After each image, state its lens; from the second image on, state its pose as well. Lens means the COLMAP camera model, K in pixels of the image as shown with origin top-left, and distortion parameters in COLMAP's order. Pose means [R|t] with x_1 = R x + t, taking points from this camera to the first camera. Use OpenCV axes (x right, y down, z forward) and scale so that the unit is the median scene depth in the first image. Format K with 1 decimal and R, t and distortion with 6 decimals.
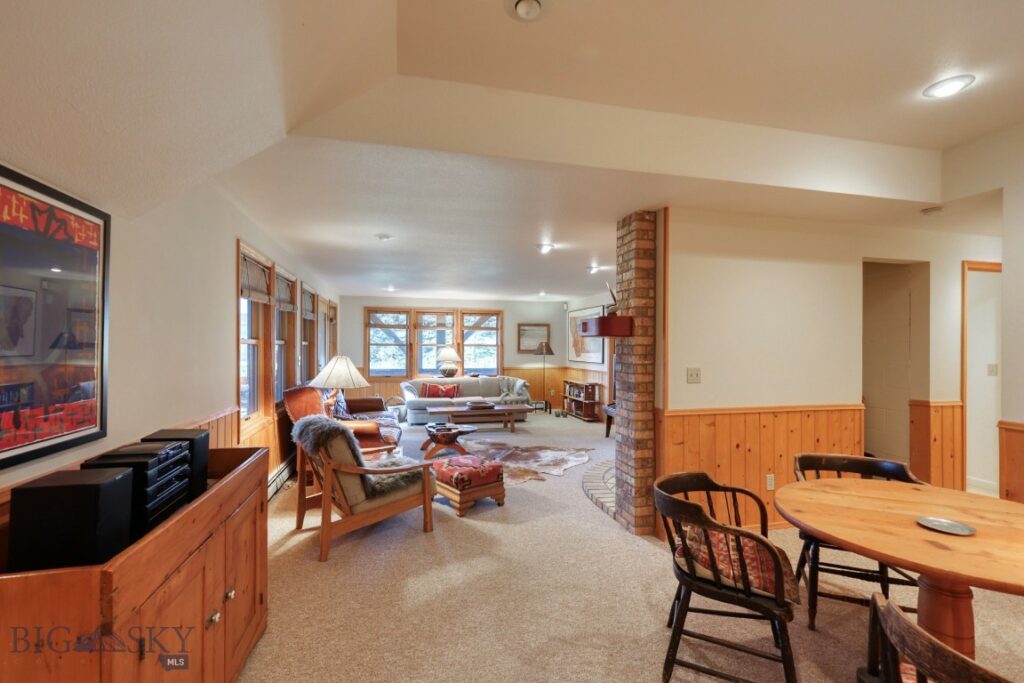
lens RADIAL K [[445.2, 0, 510.5], [0, 445.2, 340.0], [0, 0, 1]] dist [-0.000378, 0.000256]
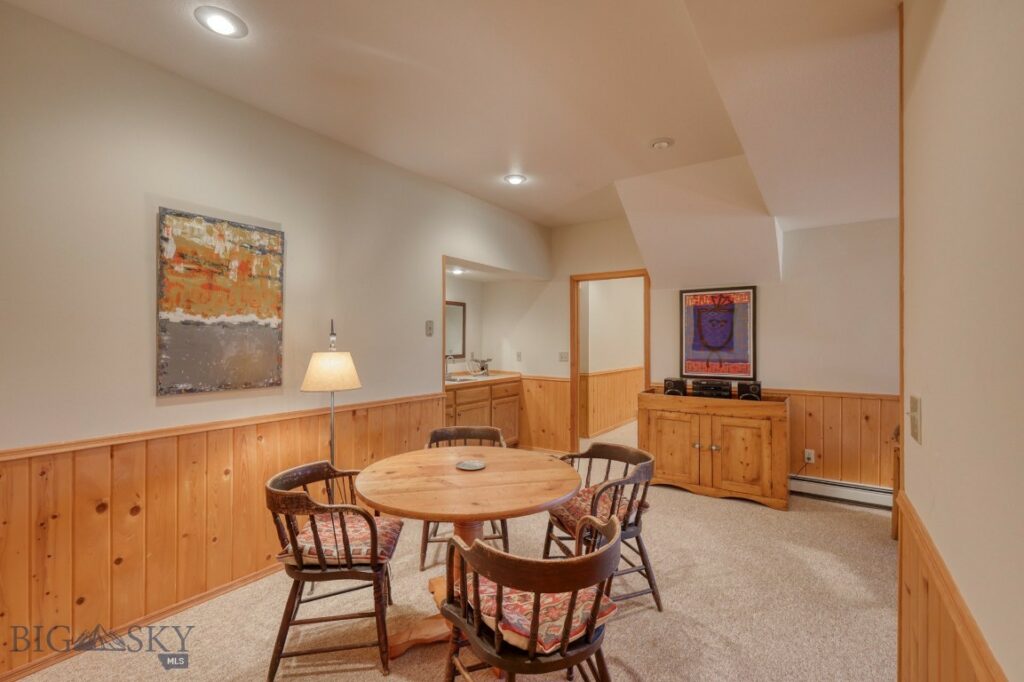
lens RADIAL K [[445.2, 0, 510.5], [0, 445.2, 339.5], [0, 0, 1]] dist [-0.000378, 0.000256]
pose [[-0.745601, -0.007897, -0.666346, 1.158274], [0.000121, 0.999928, -0.011986, 0.019504], [0.666393, -0.009018, -0.745546, 1.359089]]
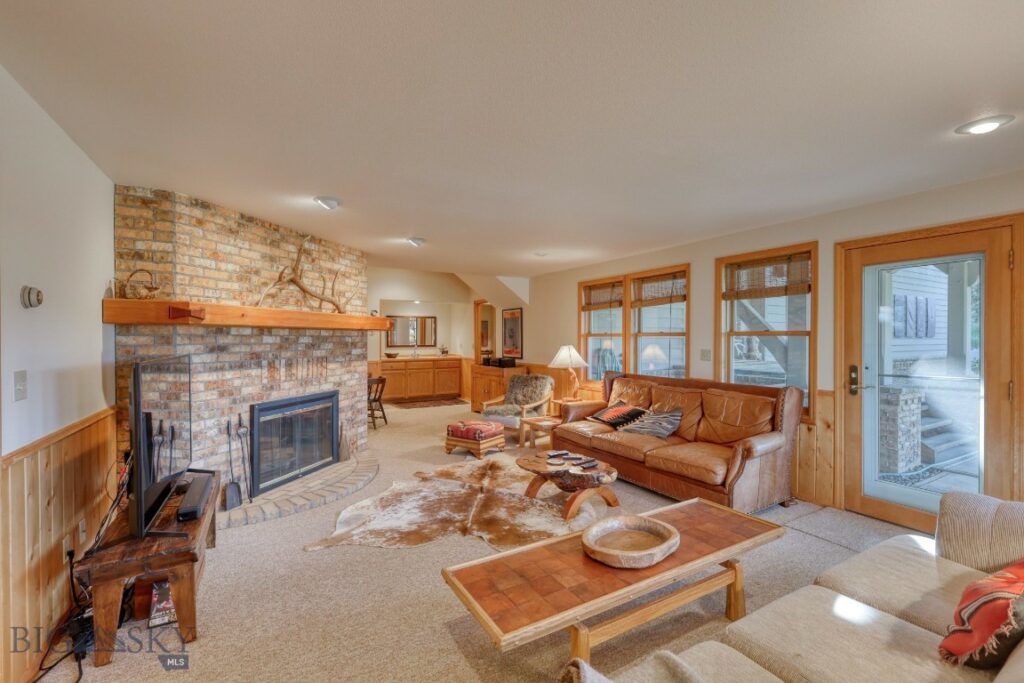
lens RADIAL K [[445.2, 0, 510.5], [0, 445.2, 340.0], [0, 0, 1]] dist [-0.000378, 0.000256]
pose [[-0.962192, -0.002855, -0.272356, 0.260748], [-0.000824, 0.999971, -0.007572, 0.054164], [0.272369, -0.007061, -0.962167, 3.718435]]
